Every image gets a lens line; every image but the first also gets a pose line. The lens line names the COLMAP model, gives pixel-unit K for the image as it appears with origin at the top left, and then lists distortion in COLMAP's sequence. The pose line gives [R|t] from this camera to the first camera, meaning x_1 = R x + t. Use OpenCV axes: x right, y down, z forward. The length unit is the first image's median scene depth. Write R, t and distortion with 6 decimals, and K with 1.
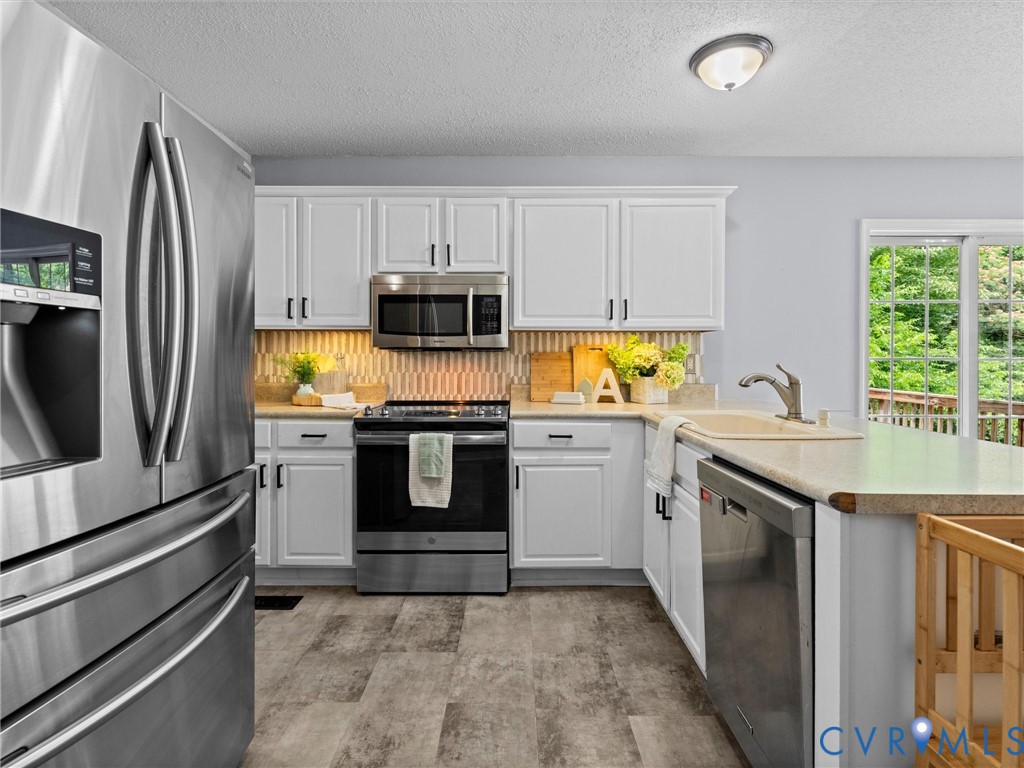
lens RADIAL K [[514.1, 0, 513.6], [0, 514.1, 361.3], [0, 0, 1]] dist [-0.001169, -0.000184]
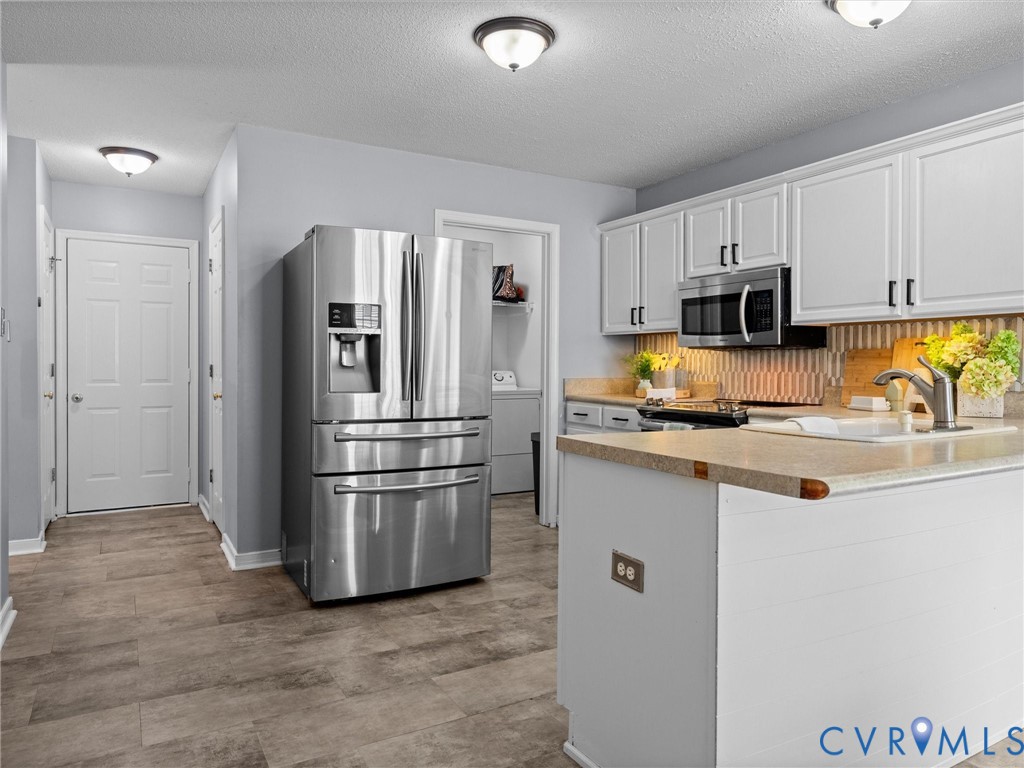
lens RADIAL K [[683.0, 0, 519.7], [0, 683.0, 369.4], [0, 0, 1]] dist [0.002803, -0.000561]
pose [[0.503682, 0.006259, -0.863866, 0.824162], [-0.008320, 0.999963, 0.002394, 0.019706], [0.863849, 0.005982, 0.503715, -0.037737]]
